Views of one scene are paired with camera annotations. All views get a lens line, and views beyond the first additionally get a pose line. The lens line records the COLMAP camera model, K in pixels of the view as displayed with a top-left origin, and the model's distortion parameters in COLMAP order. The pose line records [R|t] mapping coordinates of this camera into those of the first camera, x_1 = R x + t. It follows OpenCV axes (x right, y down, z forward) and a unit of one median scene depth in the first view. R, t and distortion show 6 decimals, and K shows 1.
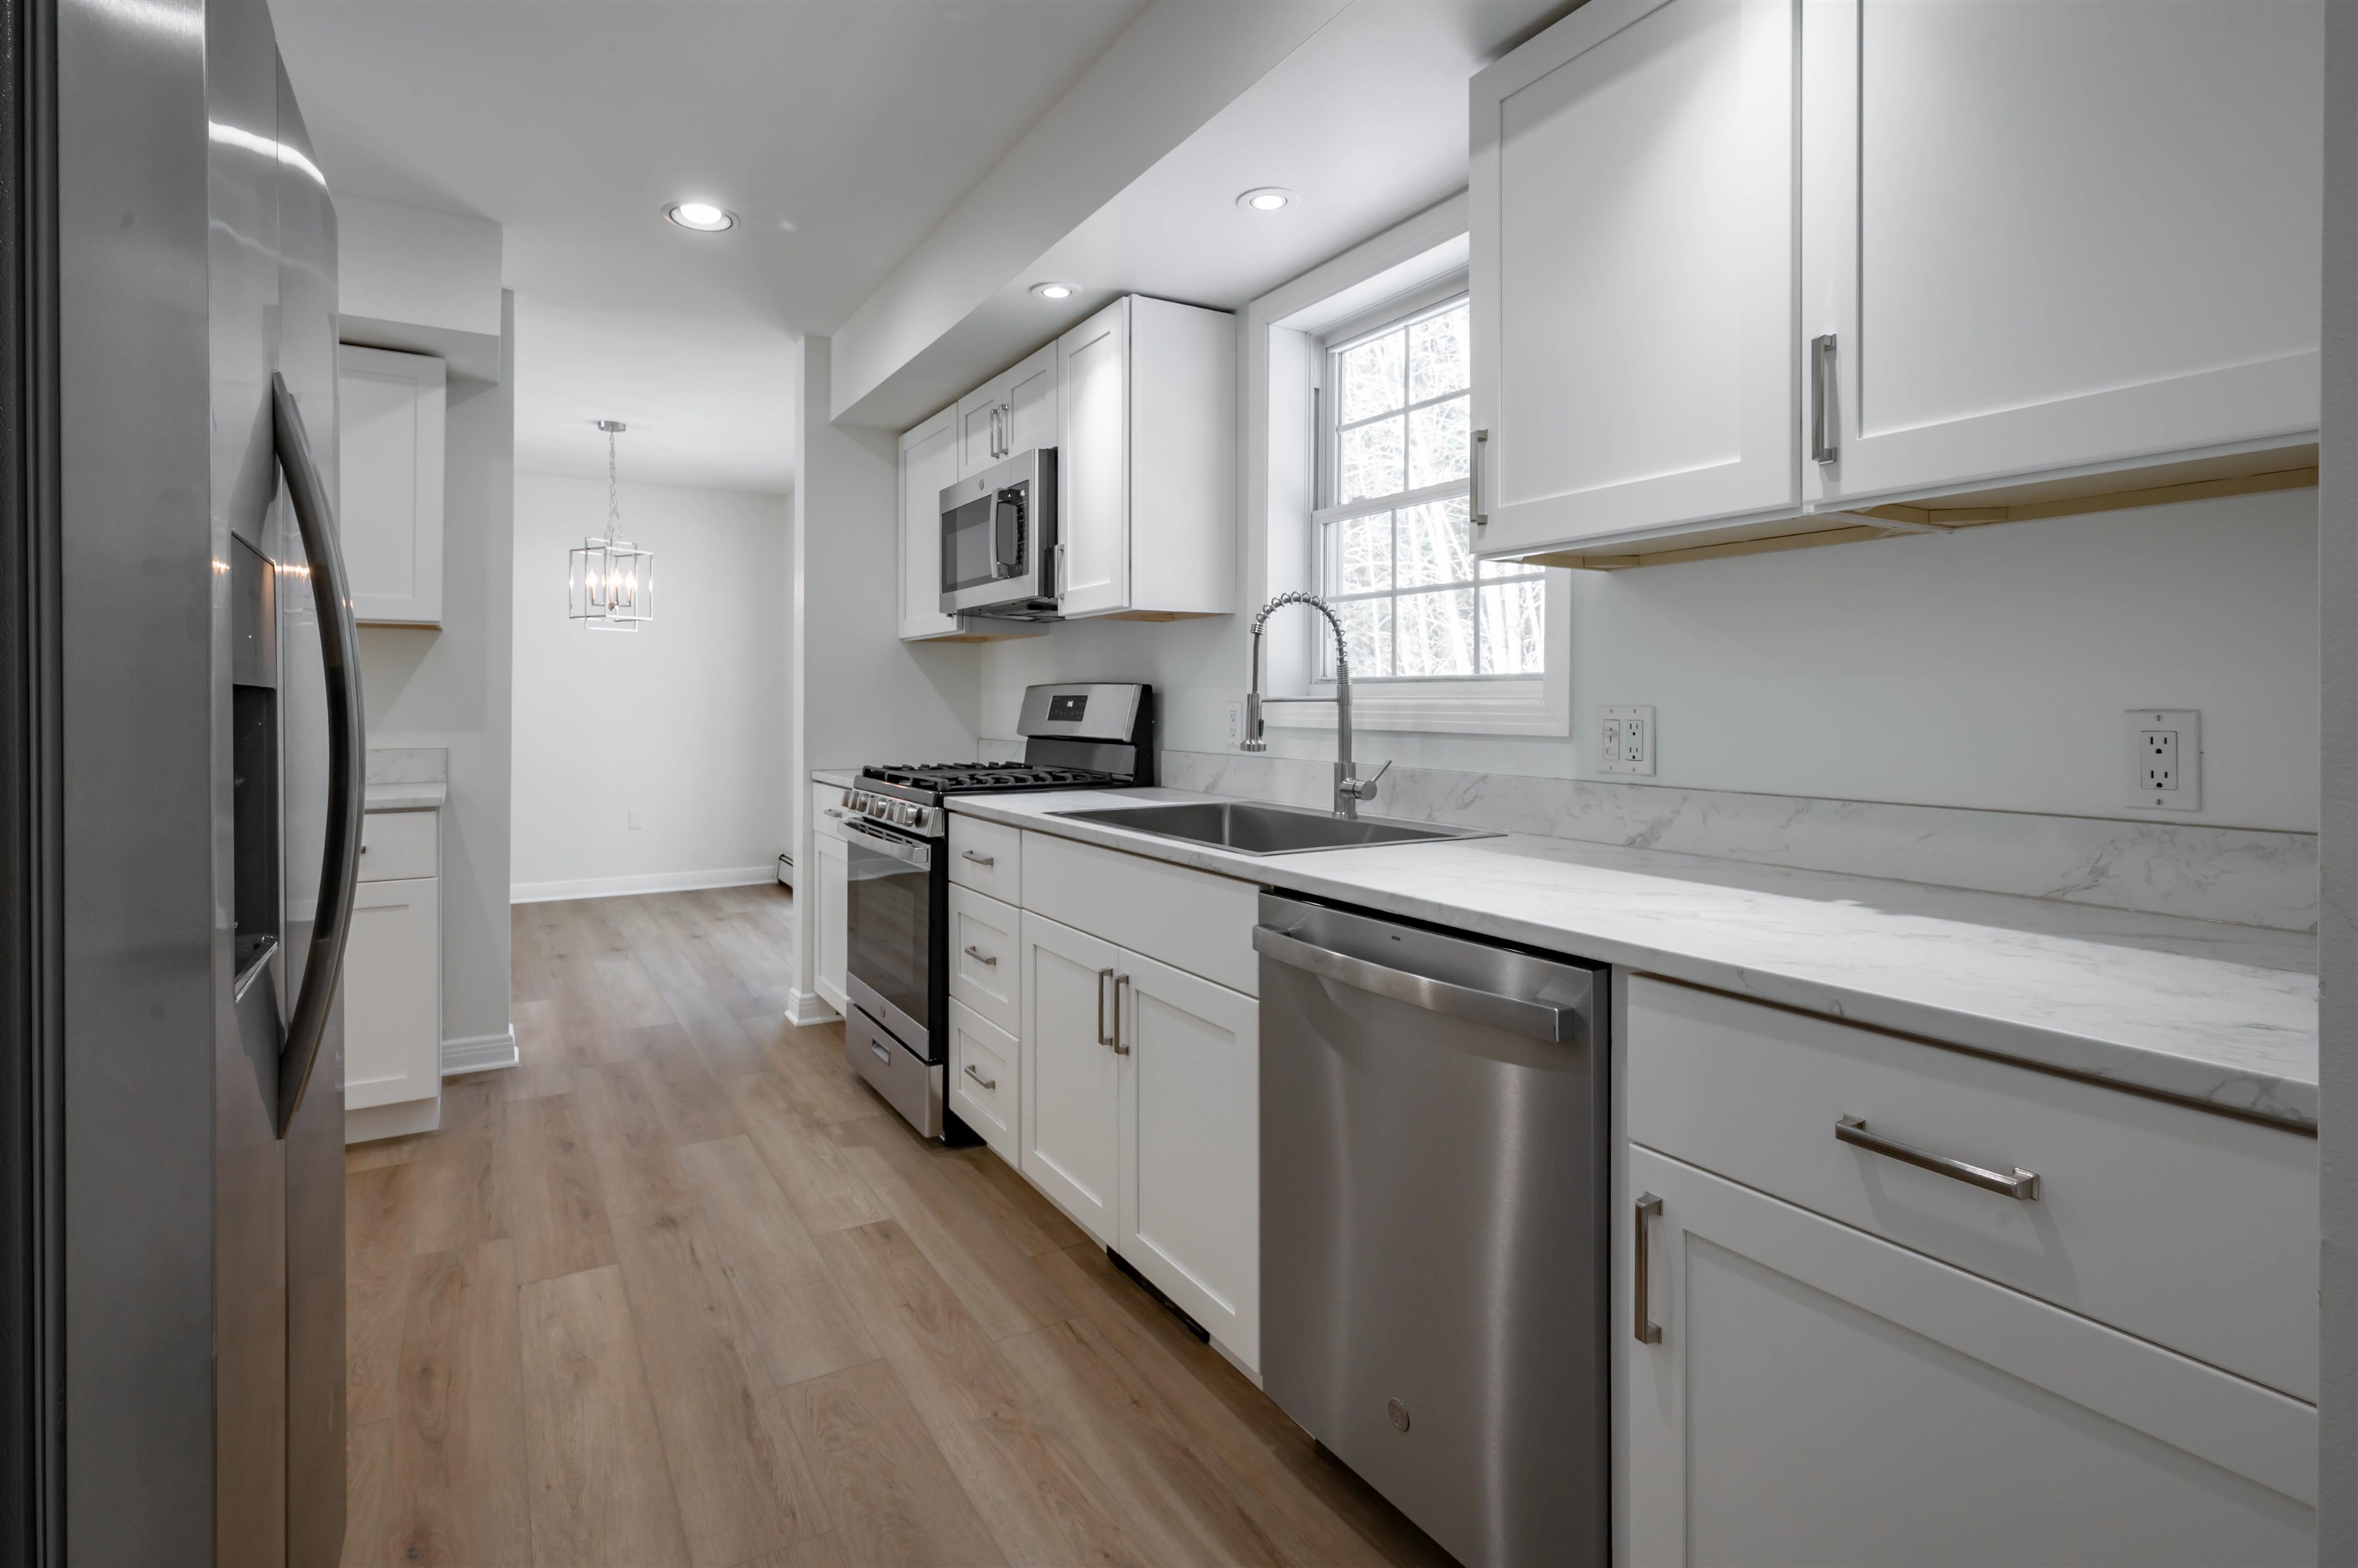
lens RADIAL K [[1219.5, 0, 1192.6], [0, 1219.5, 712.7], [0, 0, 1]] dist [-0.001148, 0.000941]
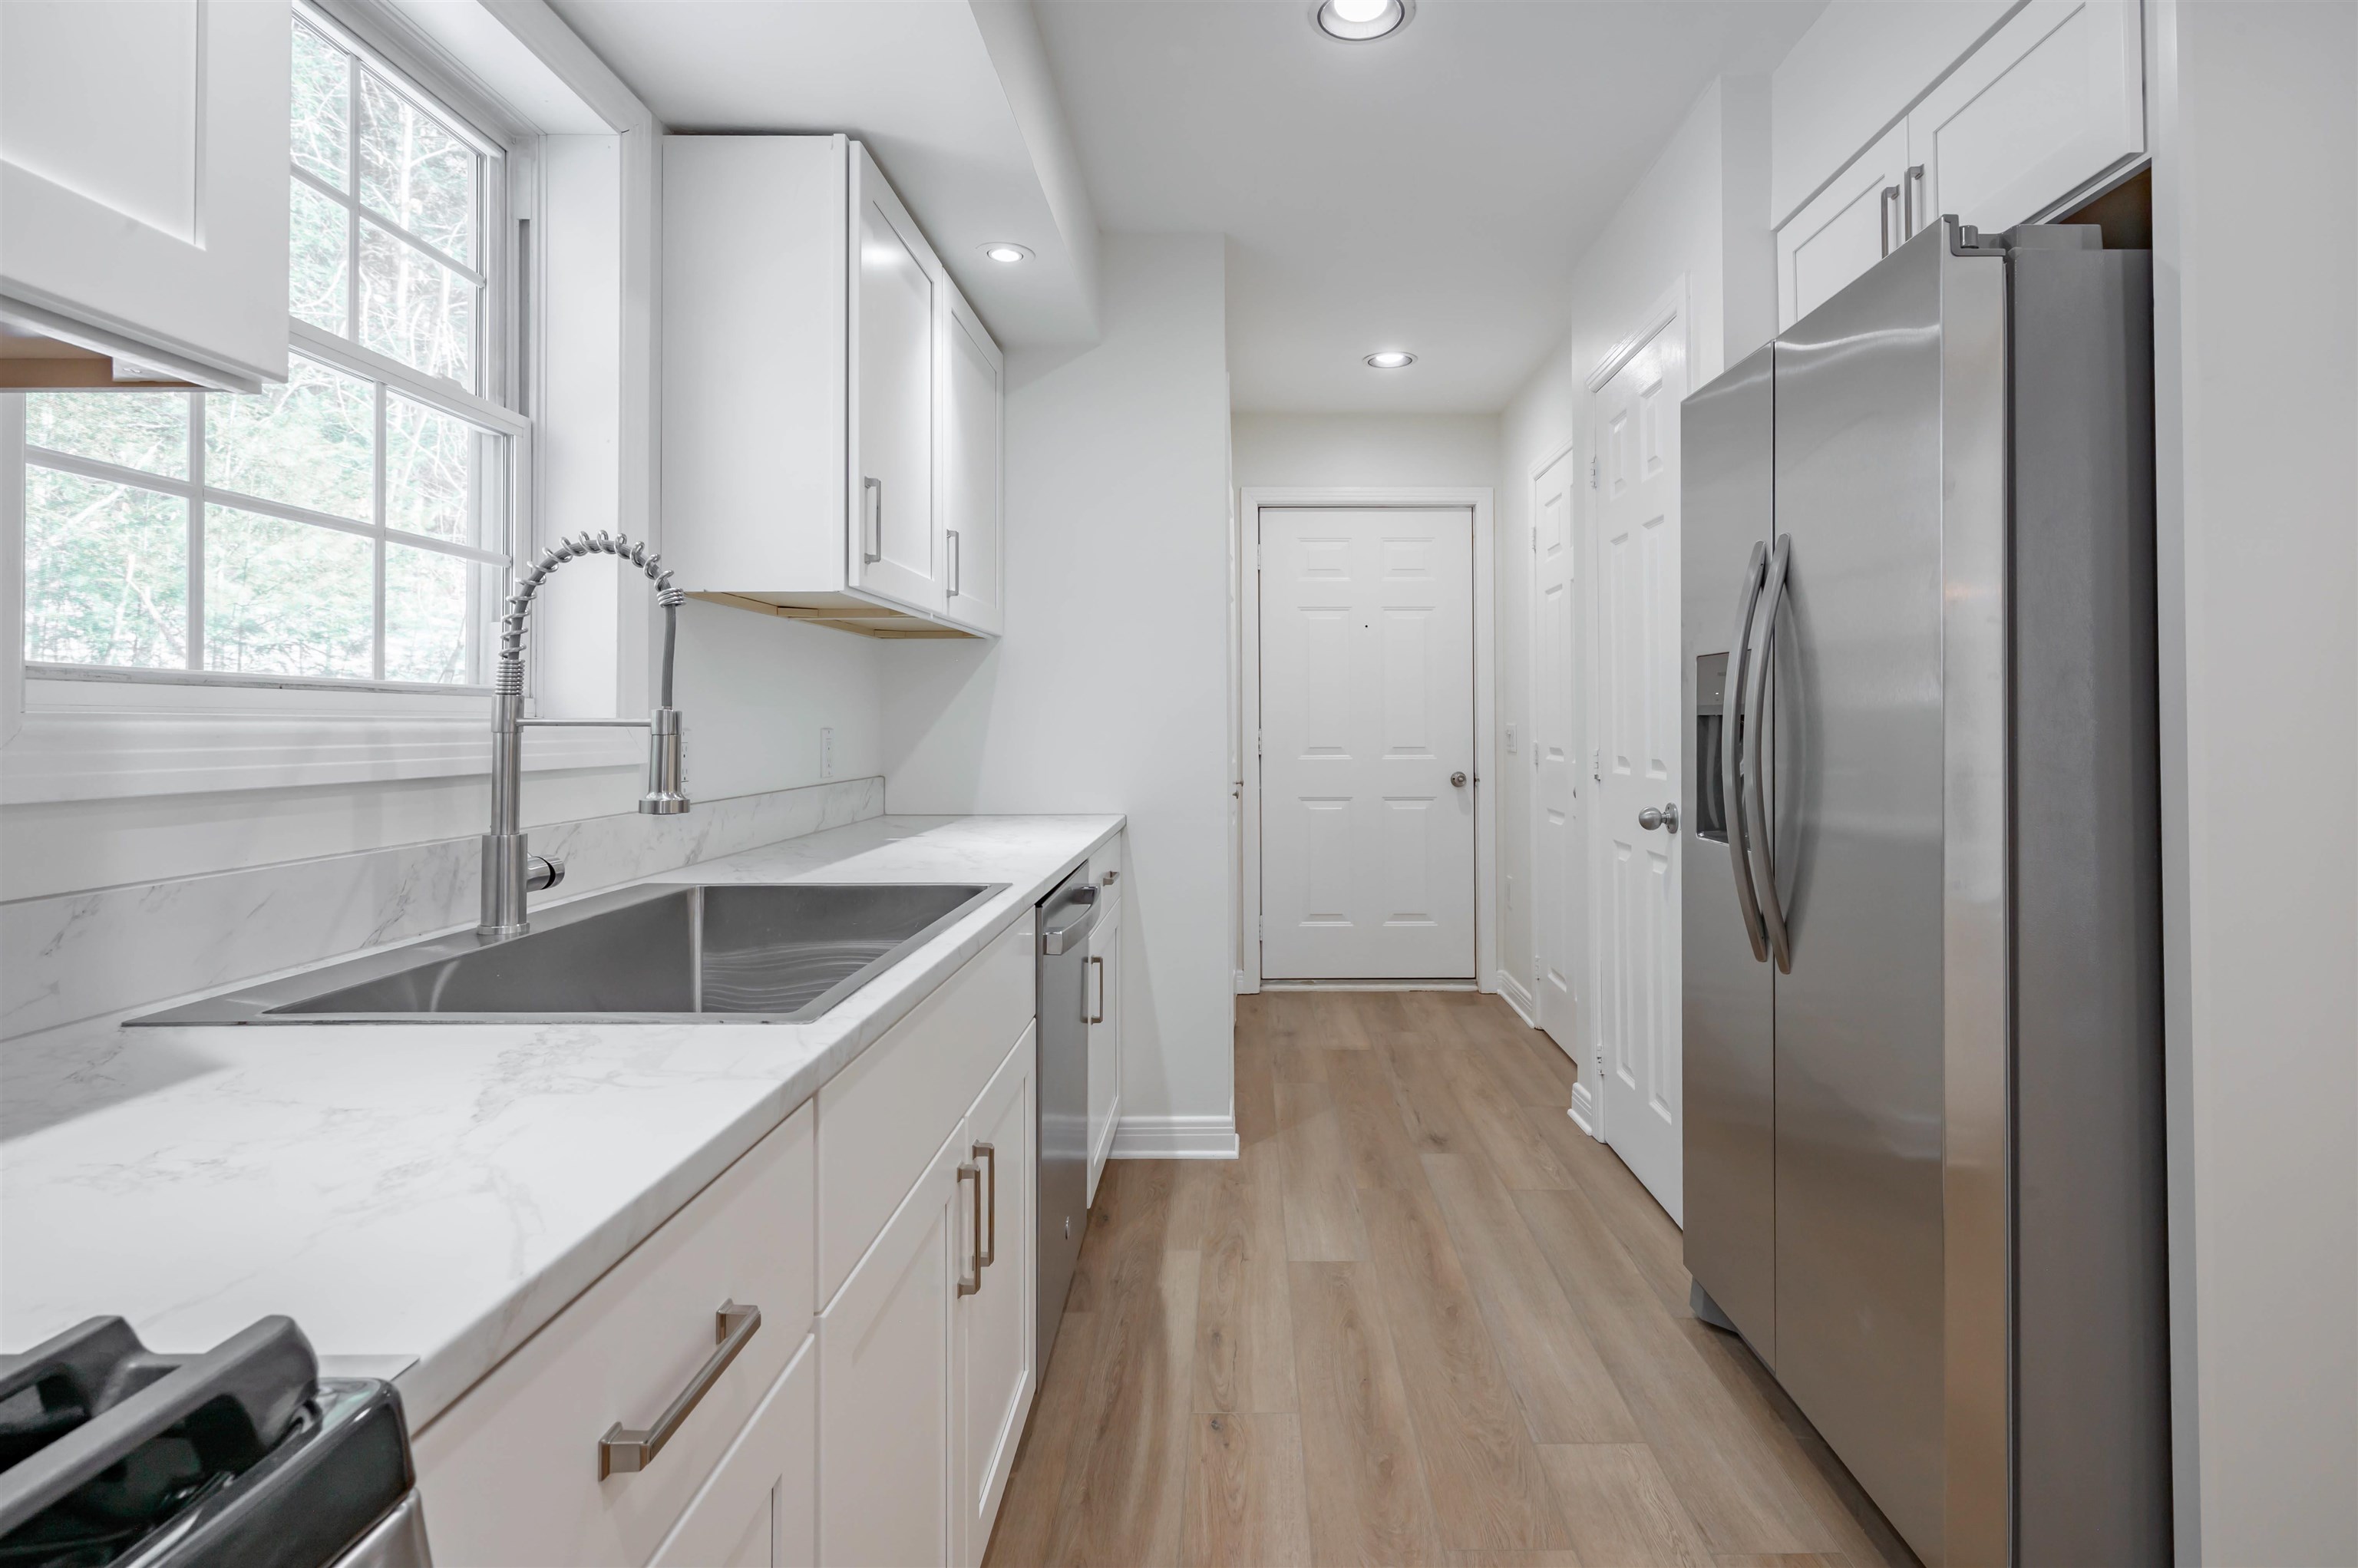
lens RADIAL K [[1185.0, 0, 1180.4], [0, 1185.0, 708.5], [0, 0, 1]] dist [0.000002, 0.000246]
pose [[-0.838364, 0.009905, 0.545020, -0.396217], [0.005187, 0.999935, -0.010194, -0.008801], [-0.545086, -0.005720, -0.838361, 1.181890]]
